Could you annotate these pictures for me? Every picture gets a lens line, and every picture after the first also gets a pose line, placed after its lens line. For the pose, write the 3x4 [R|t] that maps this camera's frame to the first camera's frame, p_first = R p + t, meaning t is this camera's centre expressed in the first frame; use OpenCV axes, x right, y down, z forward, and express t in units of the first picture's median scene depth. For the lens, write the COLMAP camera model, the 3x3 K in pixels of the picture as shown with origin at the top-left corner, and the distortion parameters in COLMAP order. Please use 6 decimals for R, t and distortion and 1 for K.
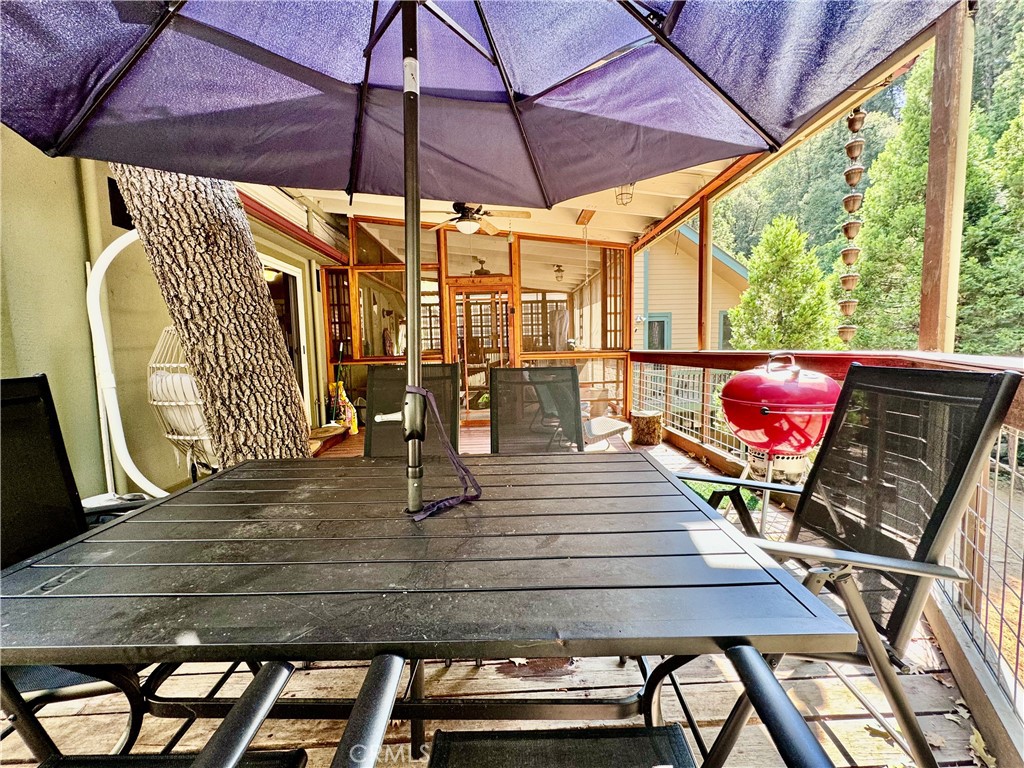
lens RADIAL K [[406.7, 0, 512.6], [0, 406.7, 386.2], [0, 0, 1]] dist [-0.003223, 0.000600]
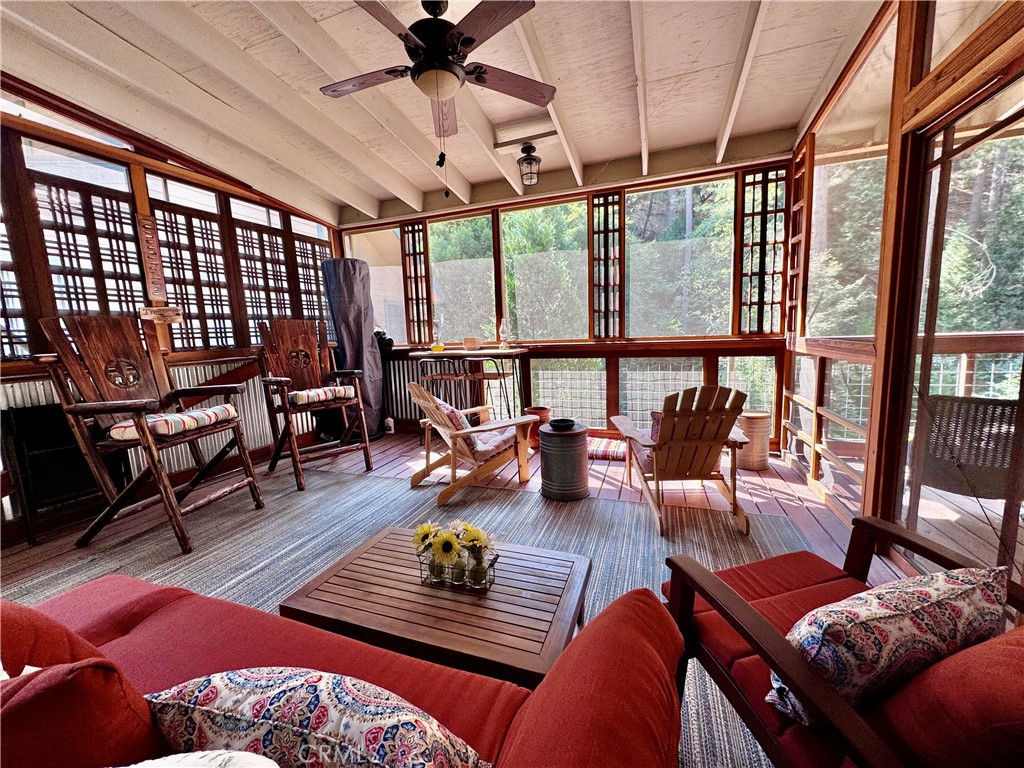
lens RADIAL K [[406.7, 0, 511.6], [0, 406.7, 383.8], [0, 0, 1]] dist [-0.003223, 0.000600]
pose [[0.388652, -0.110870, 0.914690, -0.226542], [0.127526, 0.989652, 0.065770, -0.057438], [-0.912517, 0.091086, 0.398769, 0.645751]]
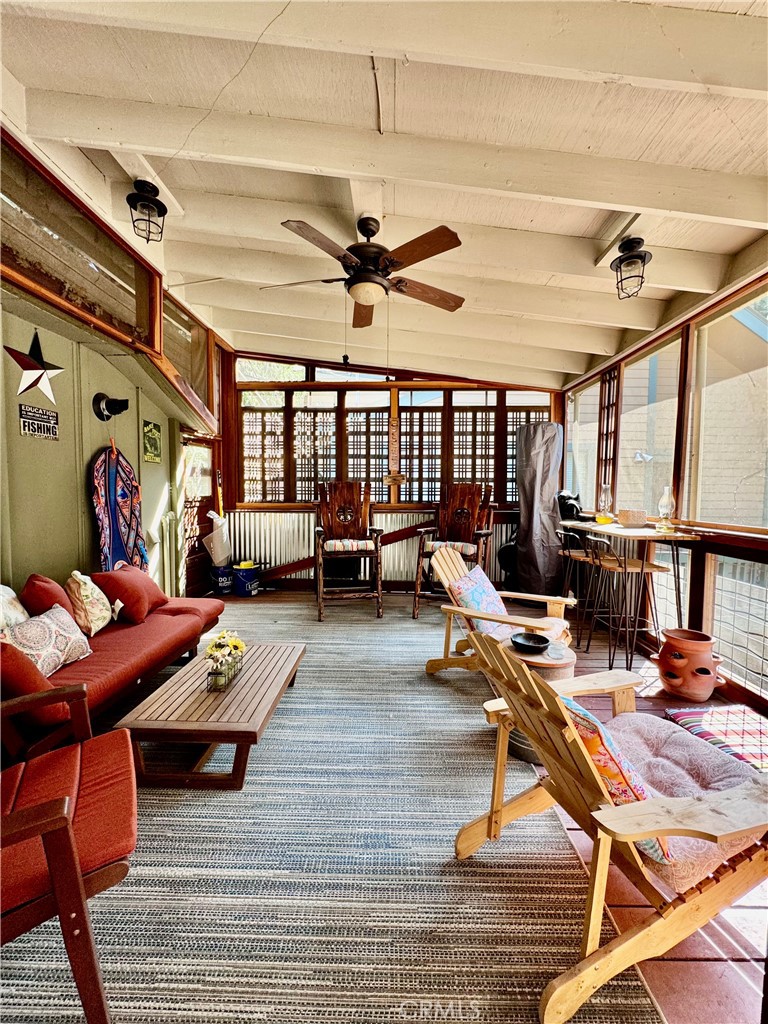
lens RADIAL K [[406.7, 0, 384.5], [0, 406.7, 512.8], [0, 0, 1]] dist [-0.003223, 0.000600]
pose [[0.997278, 0.033187, -0.065841, -0.023153], [-0.036750, 0.997882, -0.053673, -0.056610], [0.063920, 0.055947, 0.996386, 0.526674]]
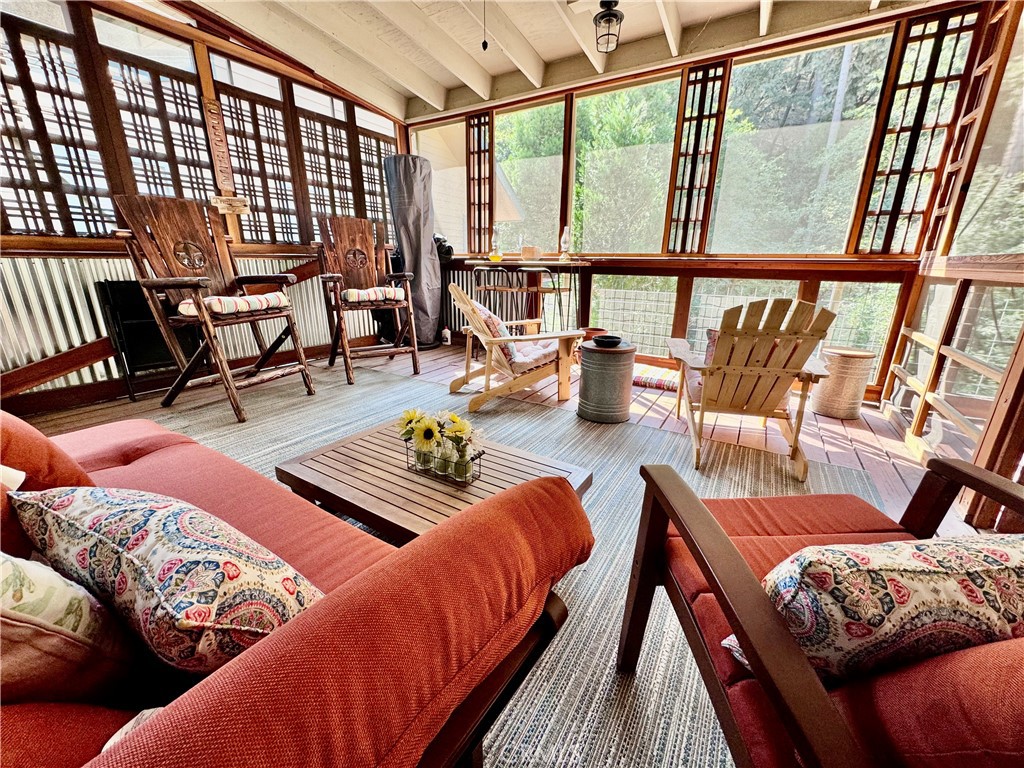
lens RADIAL K [[406.7, 0, 511.9], [0, 406.7, 383.4], [0, 0, 1]] dist [-0.003223, 0.000600]
pose [[0.569379, -0.208871, 0.795098, -0.200821], [0.064211, 0.975529, 0.210288, -0.038535], [-0.819564, -0.068680, 0.568857, 0.631288]]
